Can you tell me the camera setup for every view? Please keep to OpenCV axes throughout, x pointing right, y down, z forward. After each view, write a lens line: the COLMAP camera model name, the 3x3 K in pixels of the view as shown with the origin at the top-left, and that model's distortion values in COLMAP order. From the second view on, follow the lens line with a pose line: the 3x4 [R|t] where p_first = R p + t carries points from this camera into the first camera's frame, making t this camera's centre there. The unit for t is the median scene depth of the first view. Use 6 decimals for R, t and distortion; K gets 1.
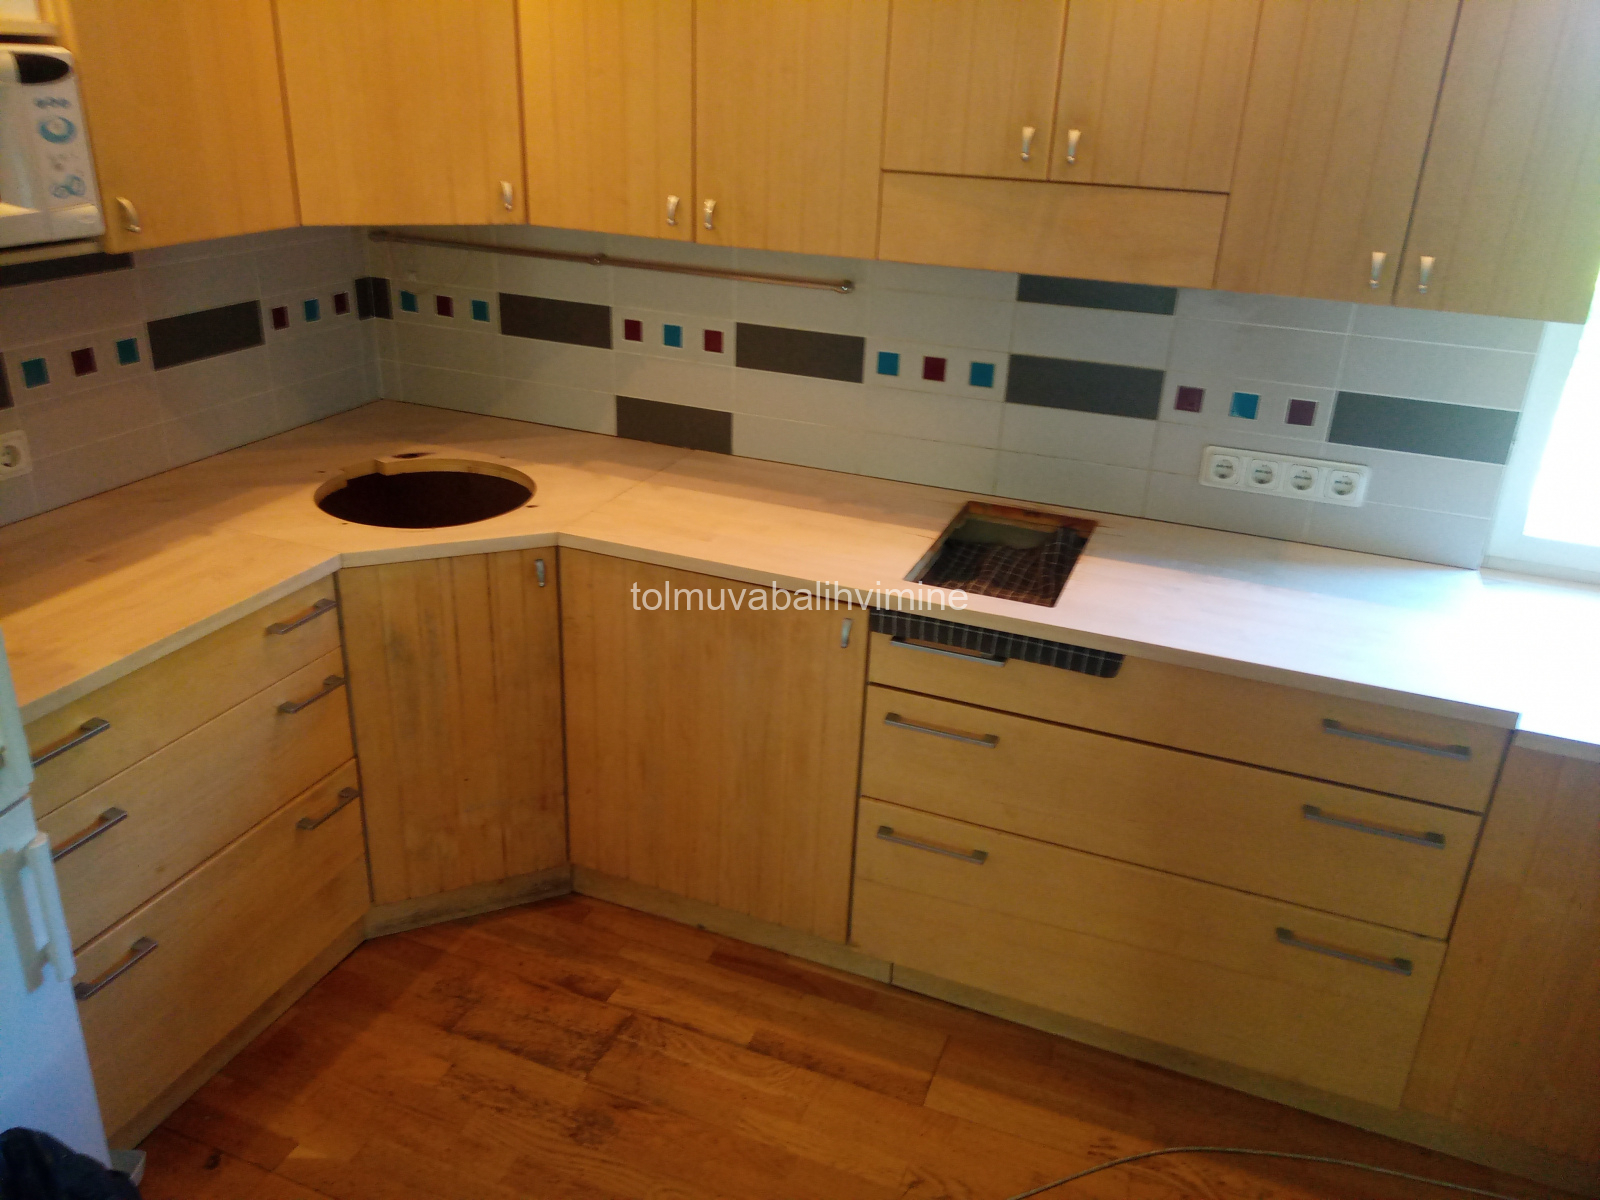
lens RADIAL K [[1194.9, 0, 791.7], [0, 1194.9, 597.9], [0, 0, 1]] dist [-0.001397, 0.003546]
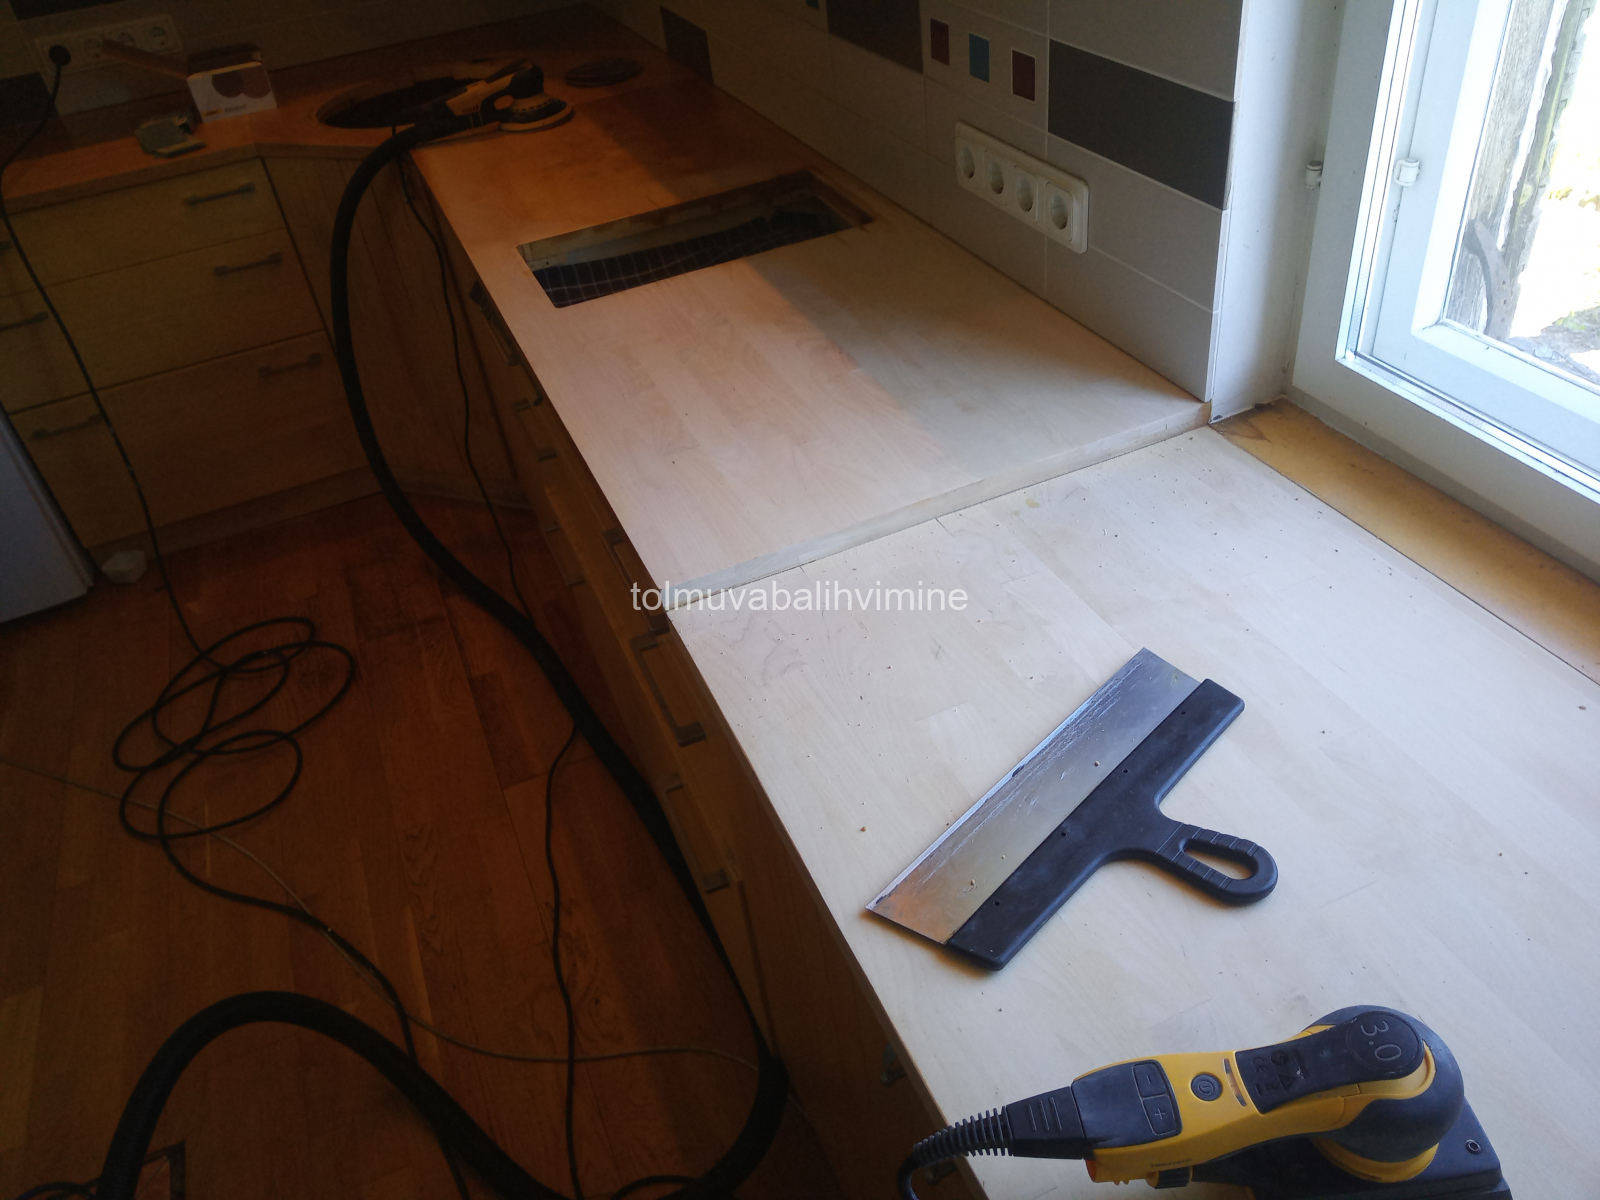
lens RADIAL K [[1223.6, 0, 850.3], [0, 1223.6, 601.9], [0, 0, 1]] dist [-0.005375, -0.004397]
pose [[0.702589, 0.343775, -0.623047, 0.812027], [-0.153401, 0.928147, 0.339134, -0.101572], [0.694865, -0.142696, 0.704841, 0.457134]]
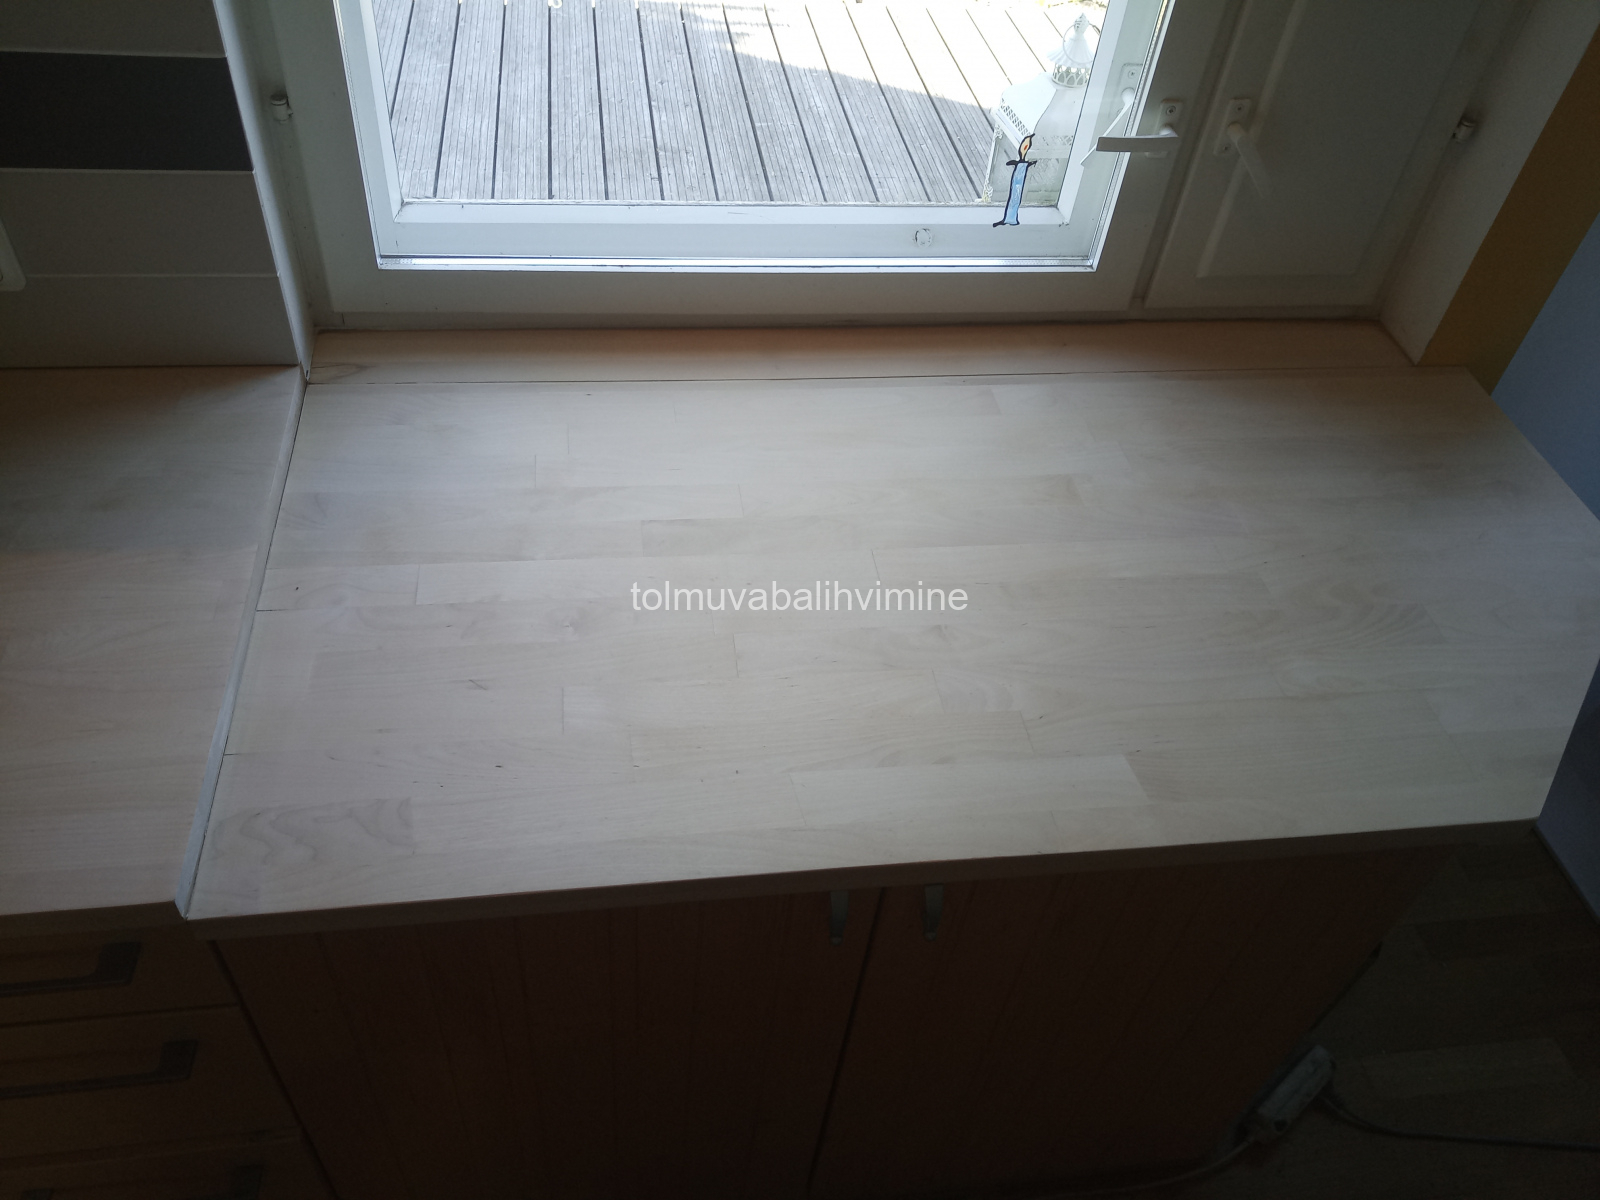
lens RADIAL K [[1194.9, 0, 791.7], [0, 1194.9, 597.9], [0, 0, 1]] dist [-0.001397, 0.003546]
pose [[0.872575, -0.320286, 0.368822, 0.517195], [0.129948, 0.880034, 0.456786, -0.143768], [-0.470878, -0.350653, 0.809516, 0.404651]]
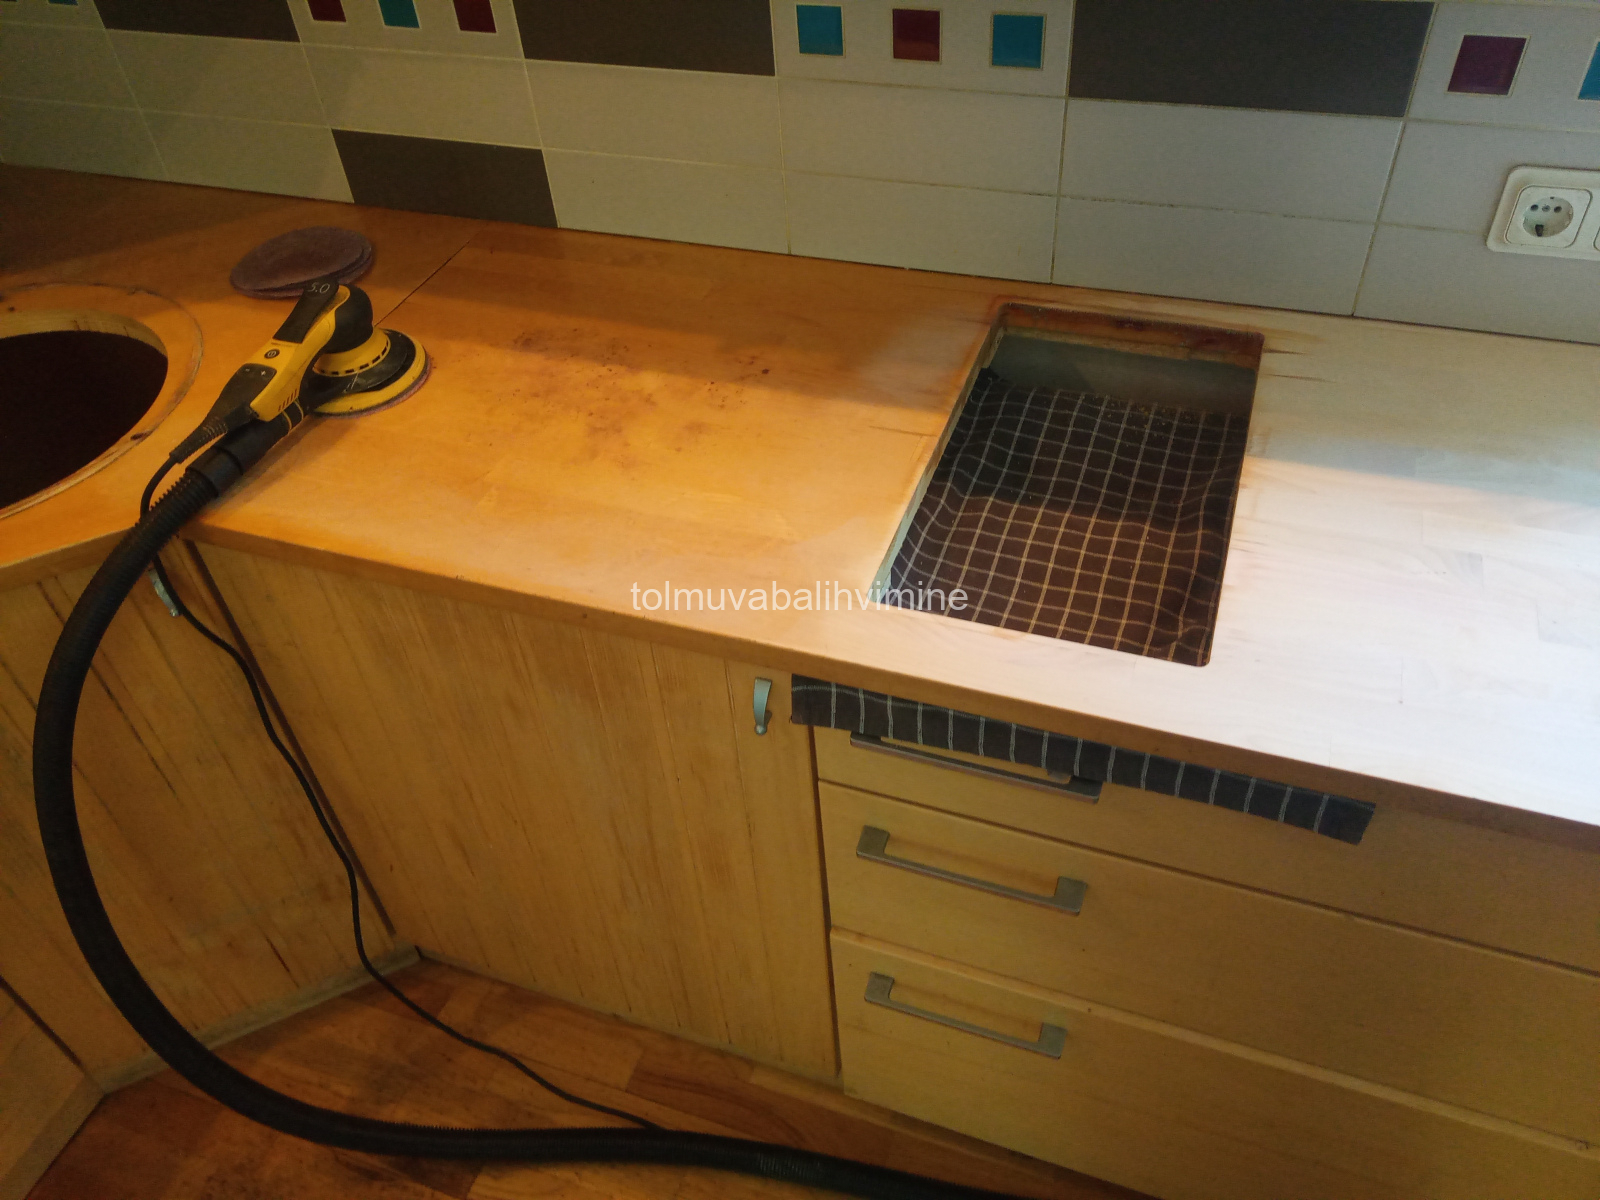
lens RADIAL K [[1194.9, 0, 791.7], [0, 1194.9, 597.9], [0, 0, 1]] dist [-0.001397, 0.003546]
pose [[0.994549, -0.094593, -0.043866, 0.074222], [0.103891, 0.934783, 0.339686, -0.158347], [0.008873, -0.342392, 0.939515, 0.508098]]
